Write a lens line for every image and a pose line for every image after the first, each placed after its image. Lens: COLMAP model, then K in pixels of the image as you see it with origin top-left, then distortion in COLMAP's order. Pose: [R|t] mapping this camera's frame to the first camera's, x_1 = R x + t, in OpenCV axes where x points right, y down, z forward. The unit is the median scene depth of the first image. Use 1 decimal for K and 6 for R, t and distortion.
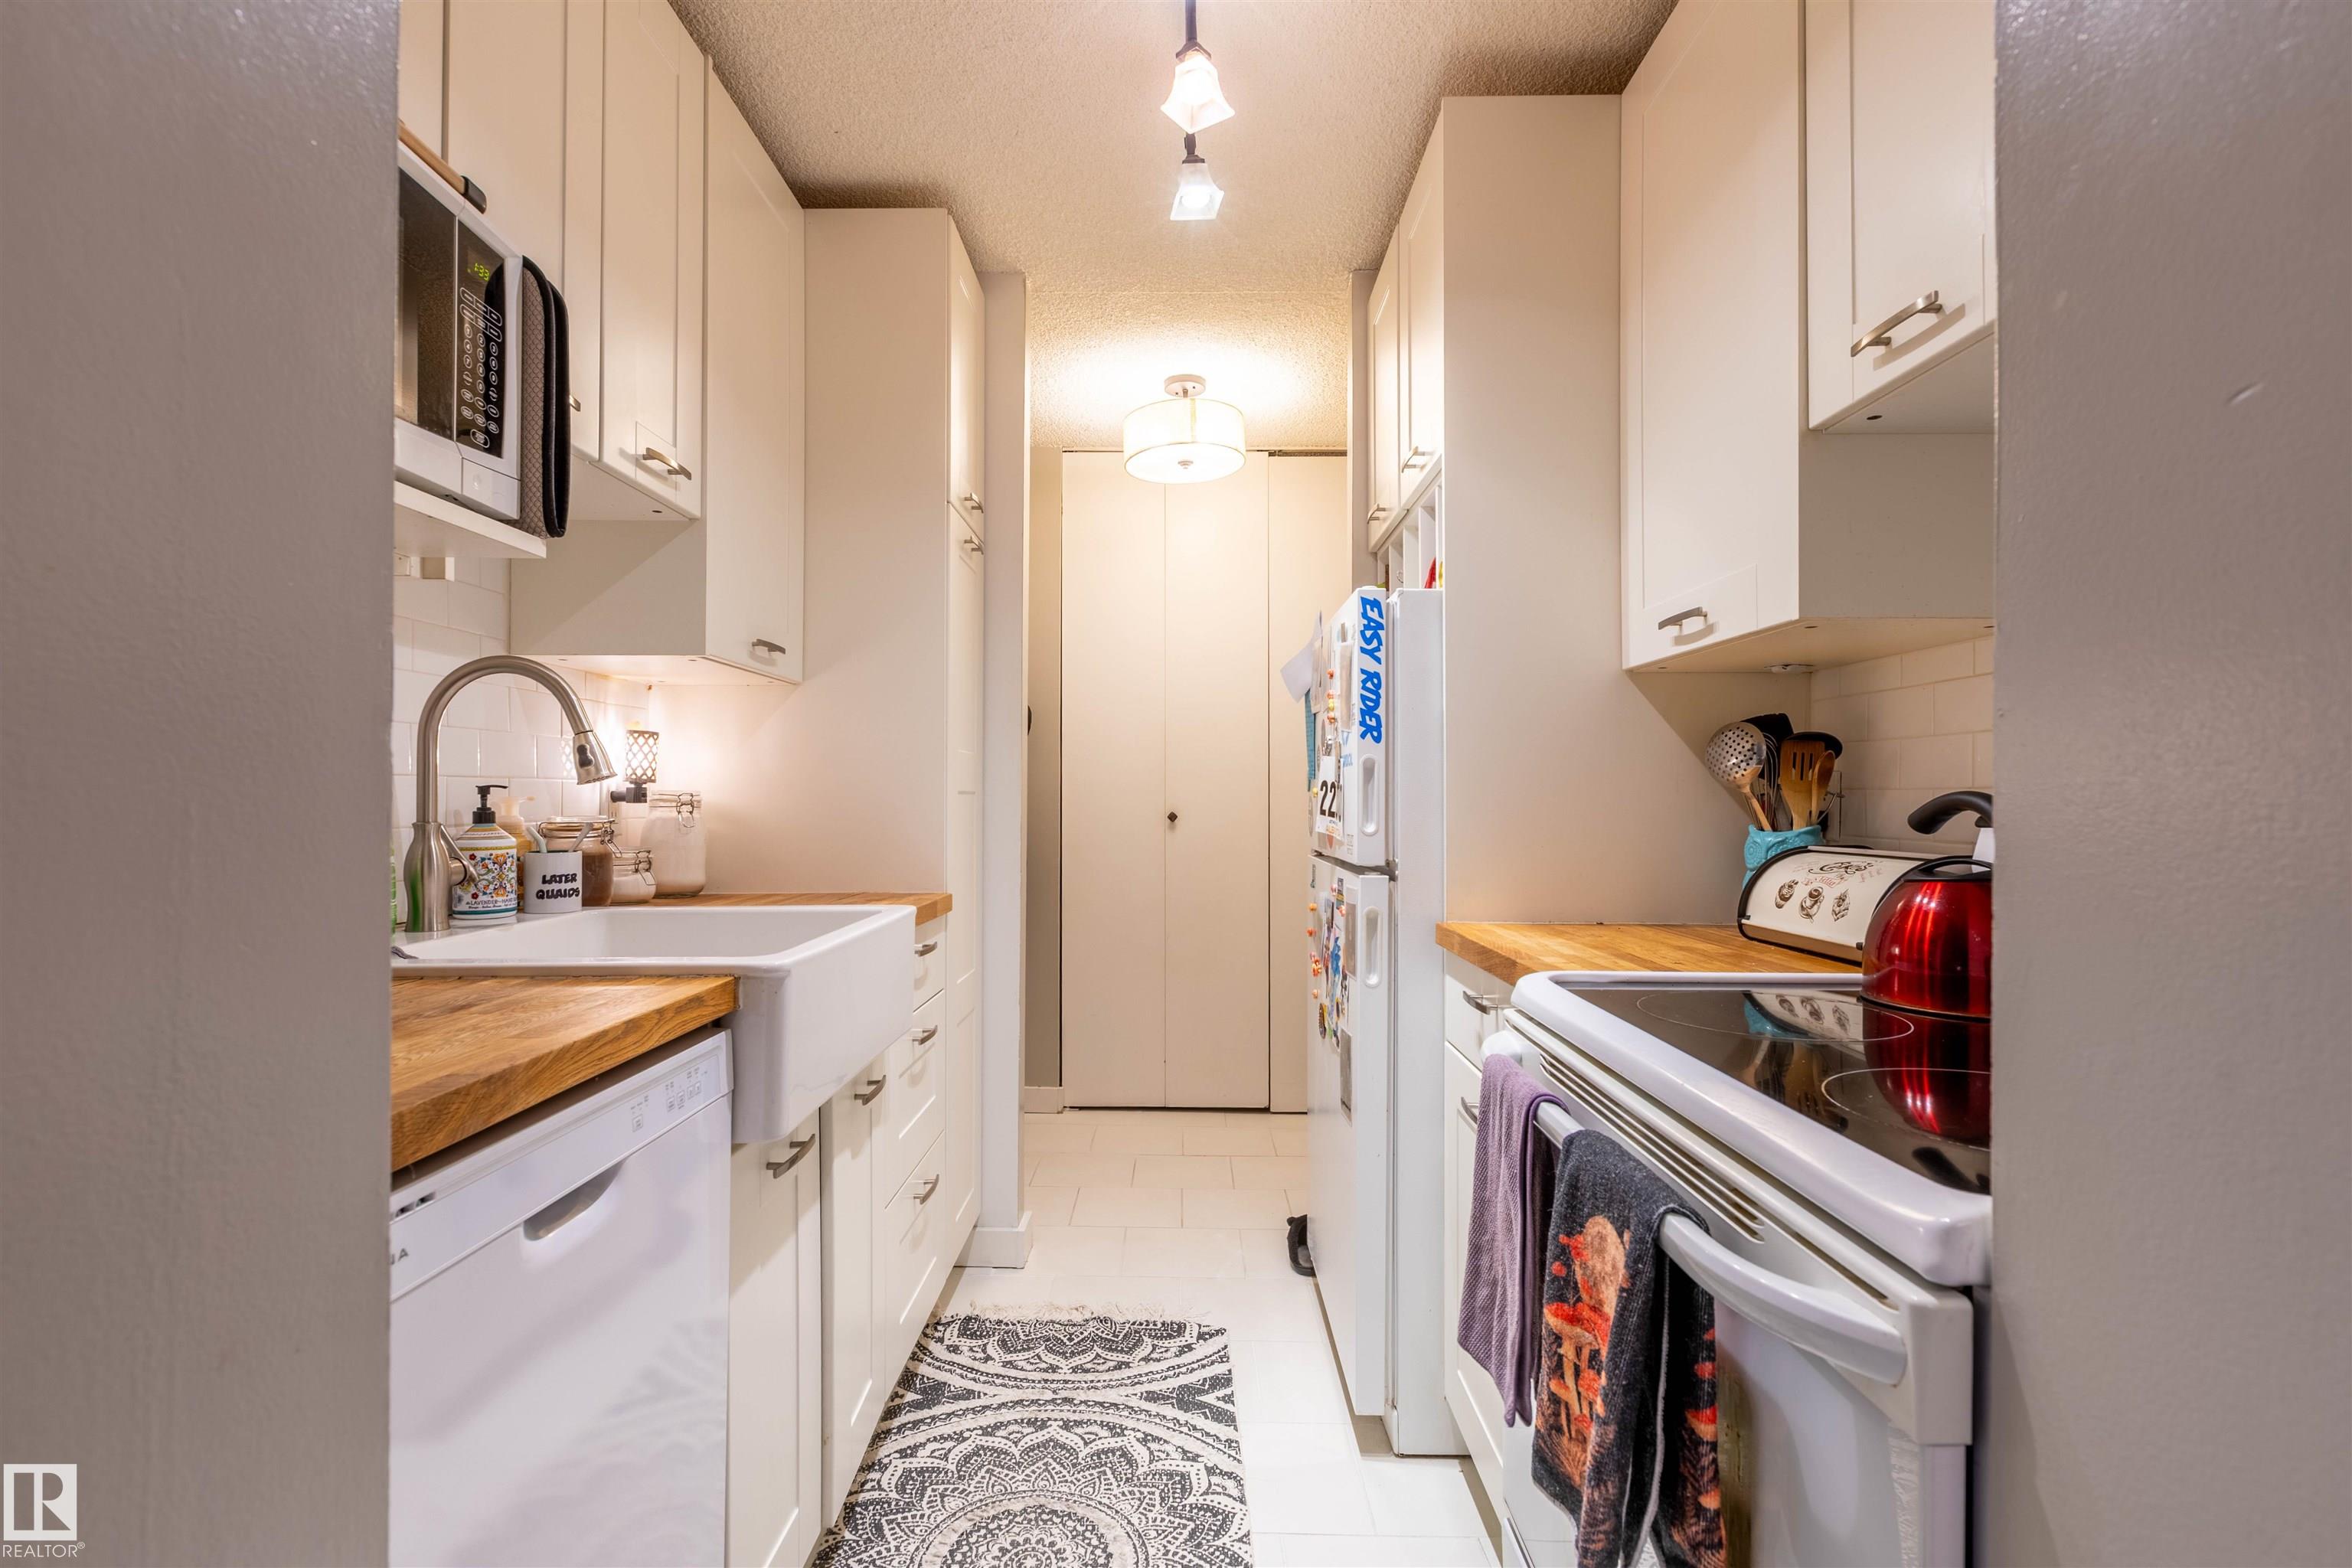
lens RADIAL K [[1111.9, 0, 1182.0], [0, 1111.9, 824.5], [0, 0, 1]] dist [0.000766, -0.000533]
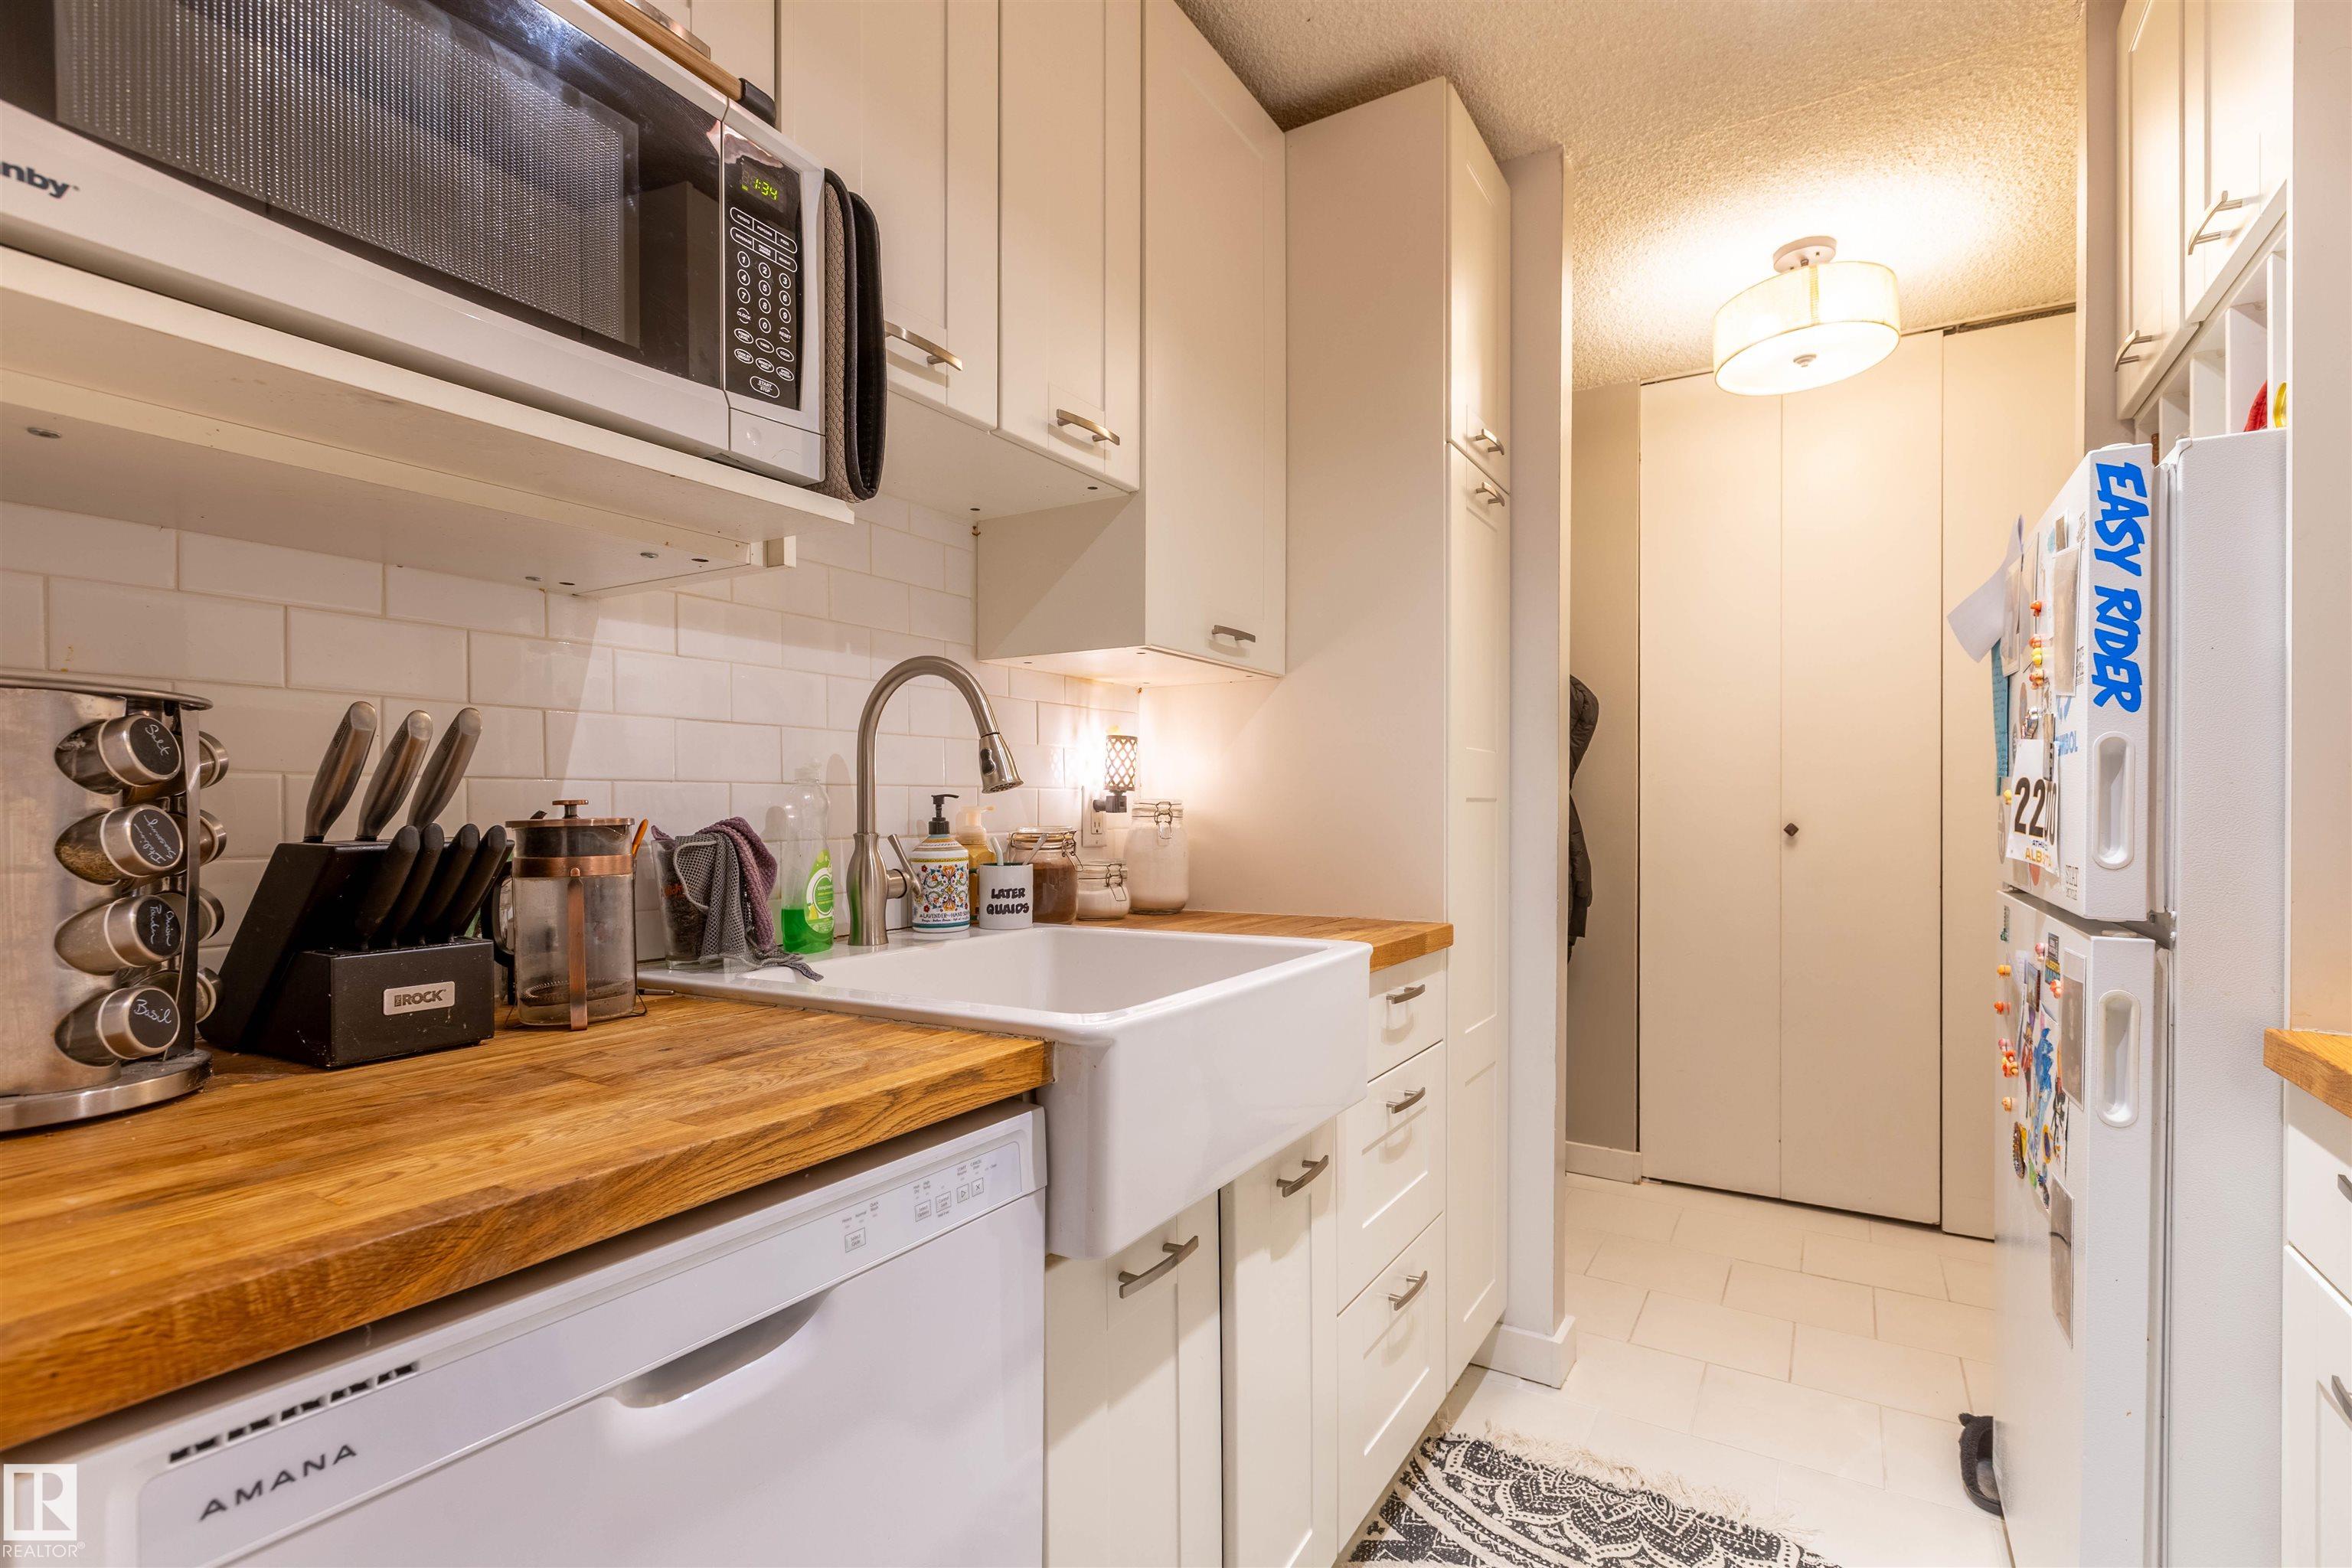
lens RADIAL K [[1111.9, 0, 1182.0], [0, 1111.9, 824.5], [0, 0, 1]] dist [0.000766, -0.000533]
pose [[0.860506, 0.006513, -0.509400, 0.040559], [-0.009783, 0.999945, -0.003740, -0.006291], [0.509347, 0.008202, 0.860522, 0.222120]]
